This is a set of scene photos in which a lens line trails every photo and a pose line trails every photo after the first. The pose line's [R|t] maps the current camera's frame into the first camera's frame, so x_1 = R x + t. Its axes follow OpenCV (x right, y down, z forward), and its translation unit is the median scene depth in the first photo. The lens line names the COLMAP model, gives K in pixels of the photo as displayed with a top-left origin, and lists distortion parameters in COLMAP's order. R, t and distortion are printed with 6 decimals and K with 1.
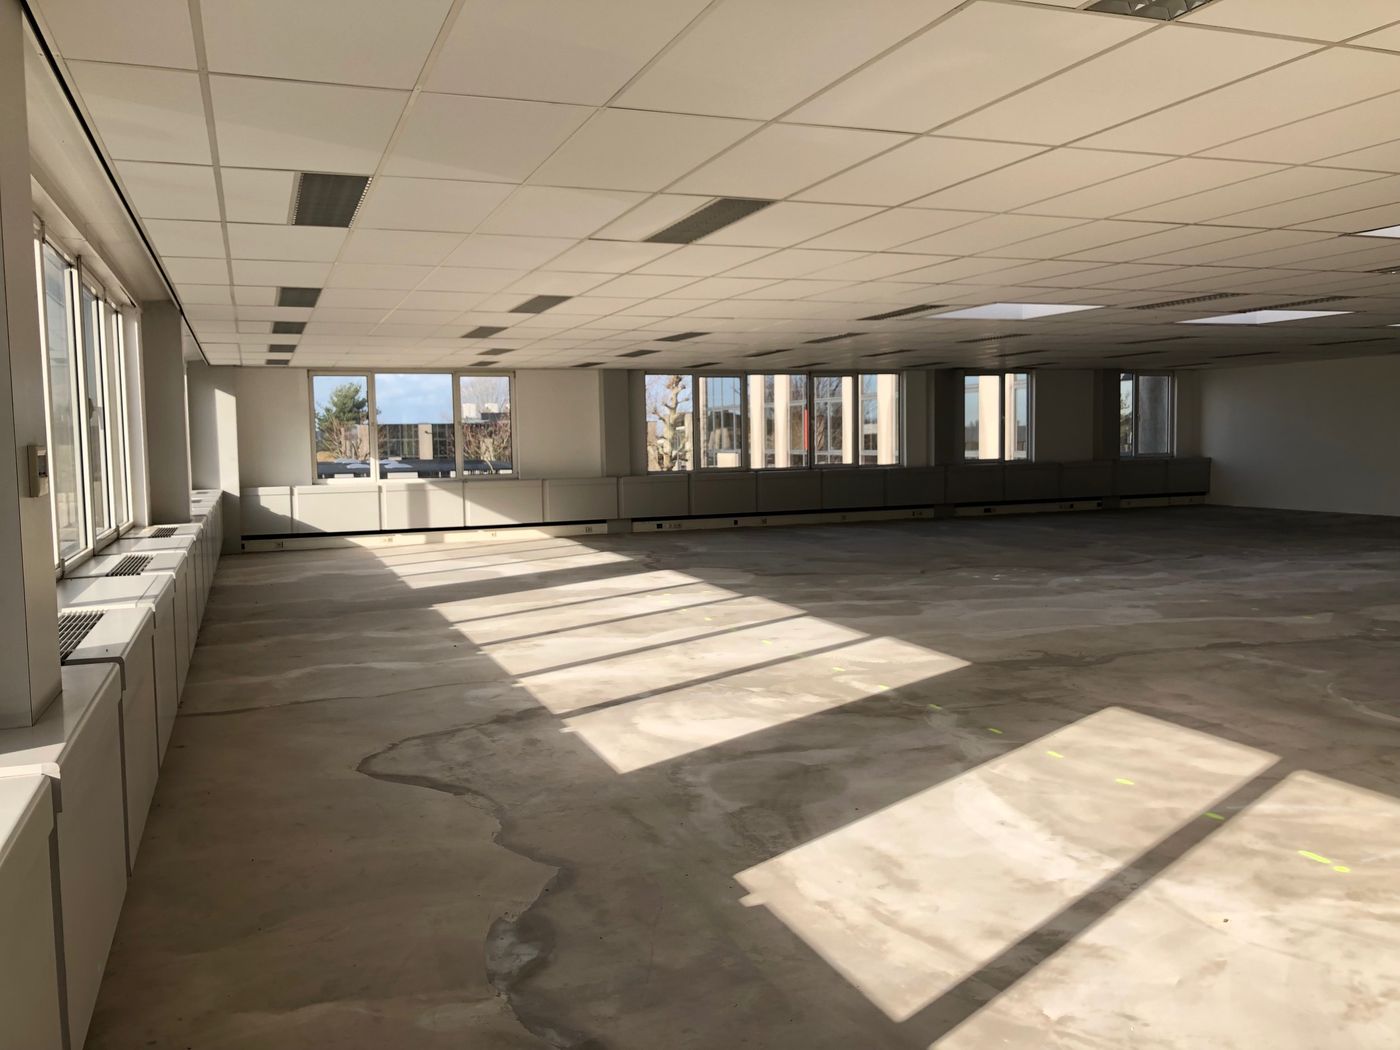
lens RADIAL K [[1127.9, 0, 700.0], [0, 1127.9, 525.0], [0, 0, 1]] dist [0.032733, 0.004205]
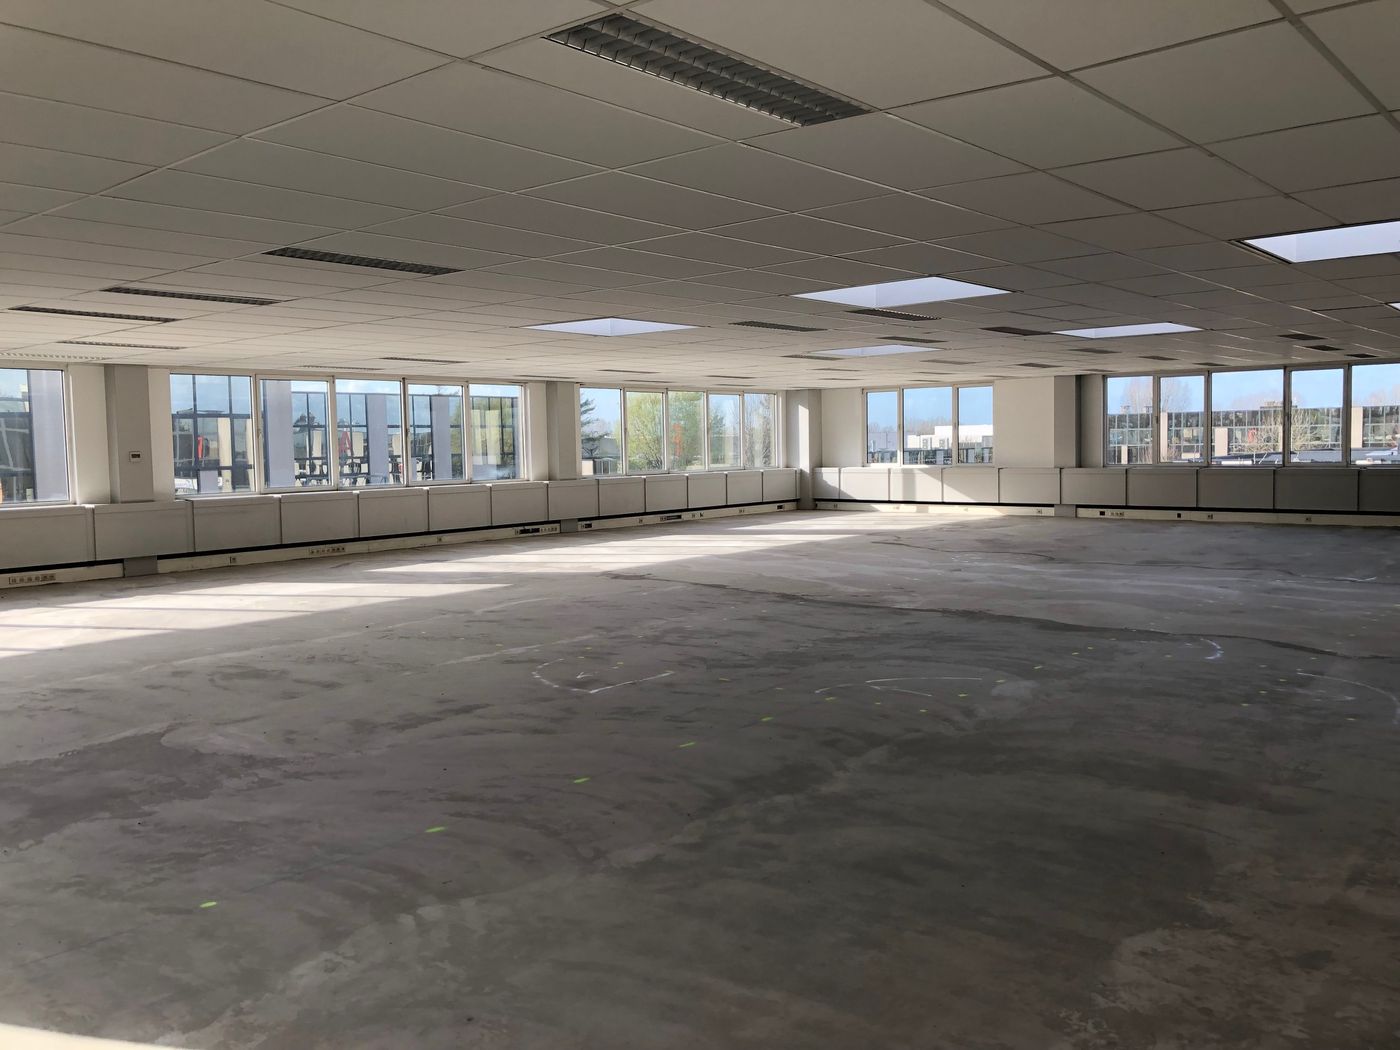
lens RADIAL K [[1127.9, 0, 700.0], [0, 1127.9, 525.0], [0, 0, 1]] dist [0.032733, 0.004205]
pose [[0.472891, 0.078917, -0.877580, 0.844909], [-0.056607, 0.996645, 0.059121, -0.034756], [0.879301, 0.021720, 0.475771, 0.113259]]
